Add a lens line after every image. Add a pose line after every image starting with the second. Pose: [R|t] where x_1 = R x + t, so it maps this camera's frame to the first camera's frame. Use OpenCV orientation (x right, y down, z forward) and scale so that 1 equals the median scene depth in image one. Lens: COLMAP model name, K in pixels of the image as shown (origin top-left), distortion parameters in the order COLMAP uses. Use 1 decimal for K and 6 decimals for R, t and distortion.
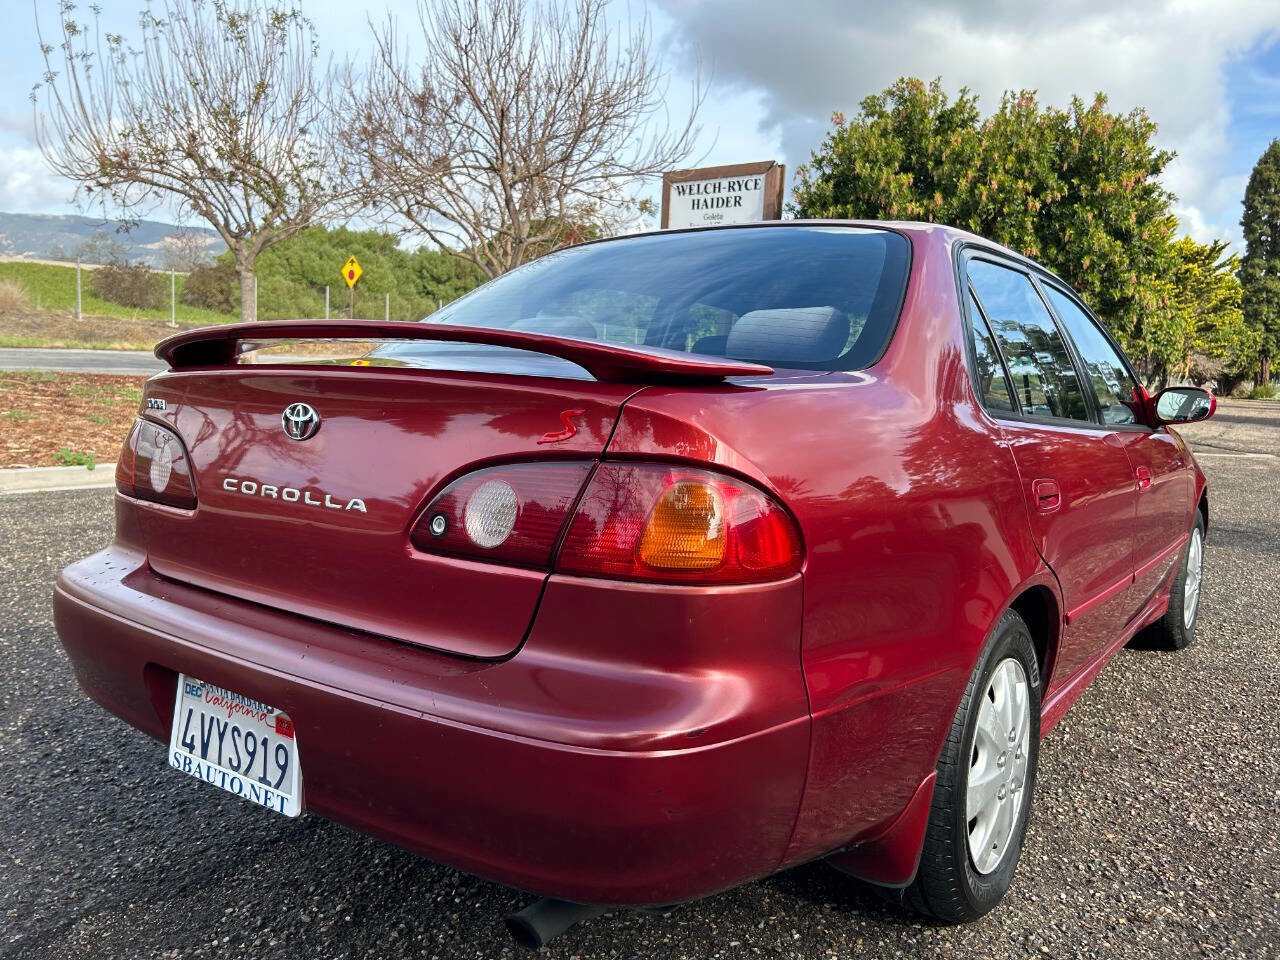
lens RADIAL K [[963.6, 0, 631.0], [0, 963.6, 483.6], [0, 0, 1]] dist [0.069352, -0.083014]
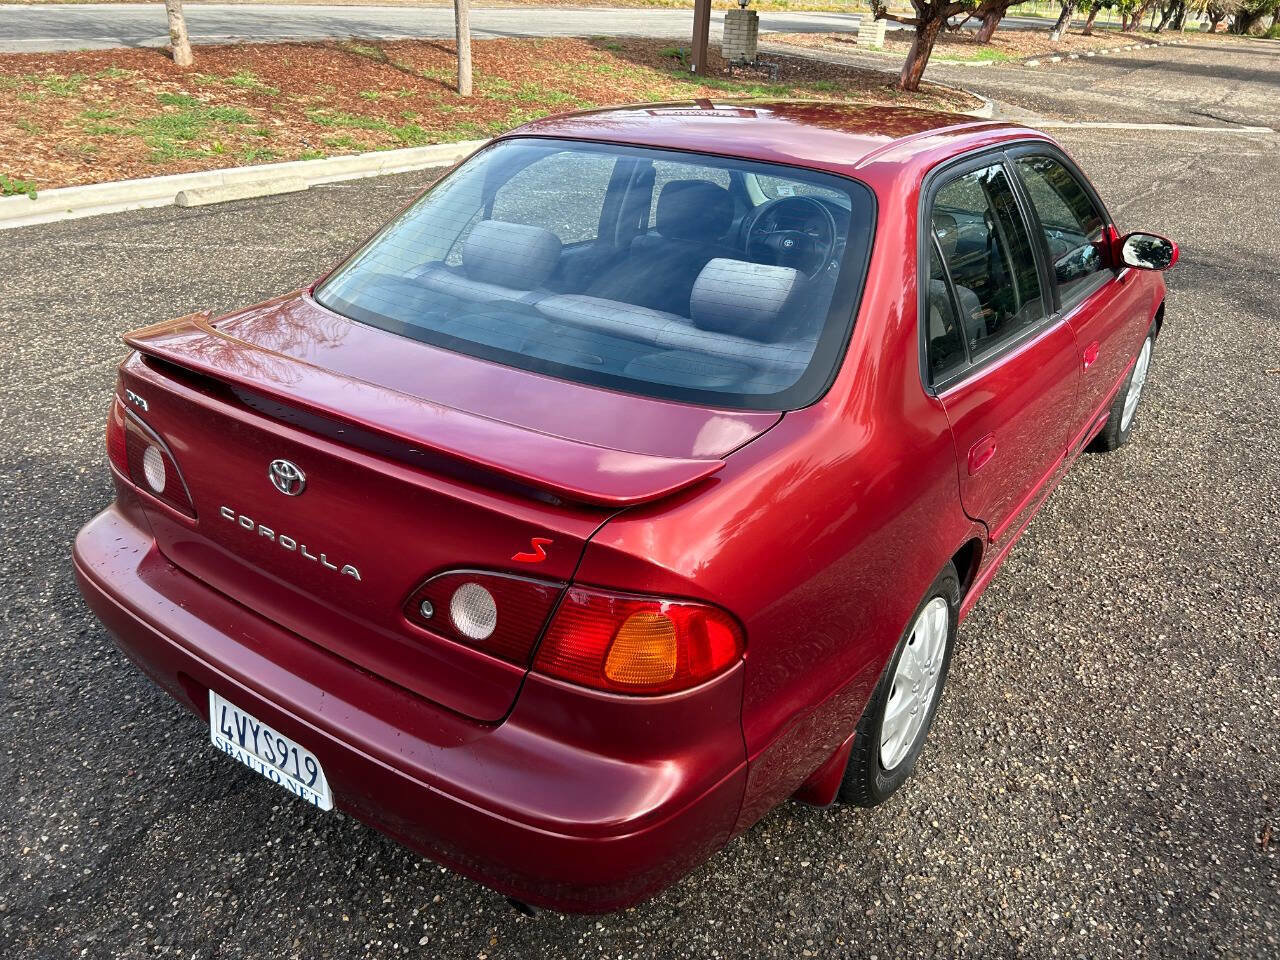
lens RADIAL K [[970.8, 0, 644.0], [0, 970.8, 472.7], [0, 0, 1]] dist [0.046533, -0.057591]
pose [[0.999330, -0.019153, 0.031175, 0.015705], [0.007709, 0.943143, 0.332298, -0.343815], [-0.035767, -0.331835, 0.942659, -0.023235]]
